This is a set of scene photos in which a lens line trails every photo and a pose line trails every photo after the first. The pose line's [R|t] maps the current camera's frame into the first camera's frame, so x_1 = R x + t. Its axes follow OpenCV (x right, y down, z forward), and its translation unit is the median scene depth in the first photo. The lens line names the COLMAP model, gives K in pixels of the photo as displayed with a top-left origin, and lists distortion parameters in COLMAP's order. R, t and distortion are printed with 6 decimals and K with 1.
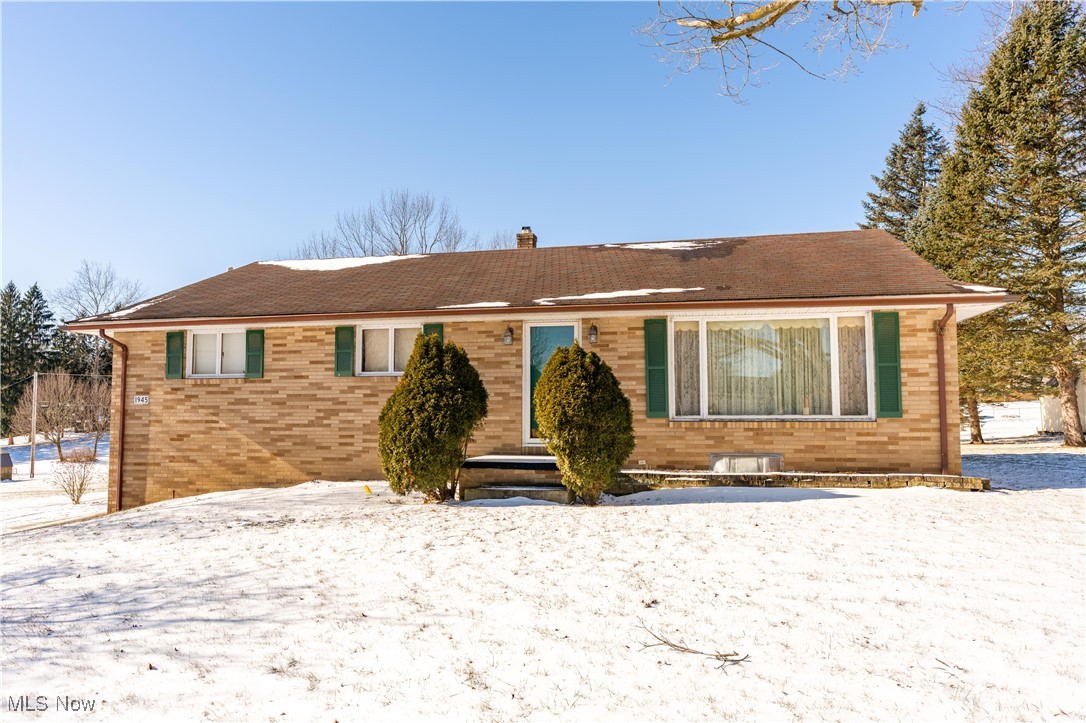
lens RADIAL K [[749.9, 0, 542.5], [0, 749.9, 360.6], [0, 0, 1]] dist [-0.009962, 0.007983]
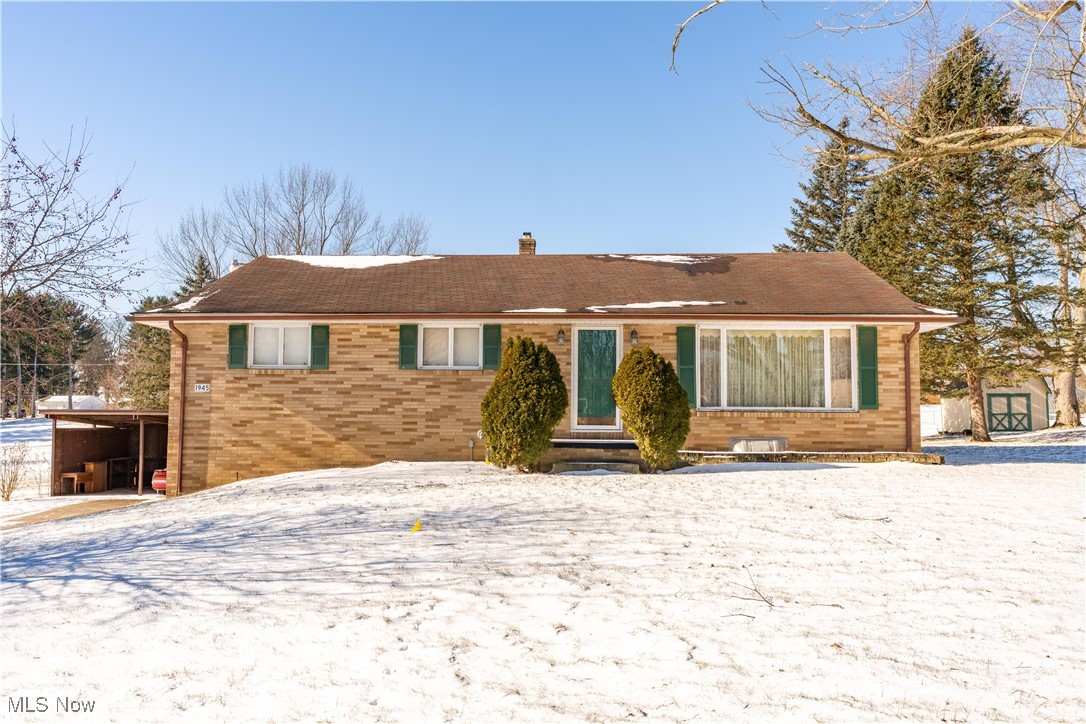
lens RADIAL K [[843.3, 0, 542.9], [0, 843.3, 363.1], [0, 0, 1]] dist [-0.003554, -0.000600]
pose [[0.986771, 0.018993, 0.161005, -0.269269], [-0.020518, 0.999759, 0.007819, -0.002461], [-0.160817, -0.011019, 0.986923, -0.277538]]
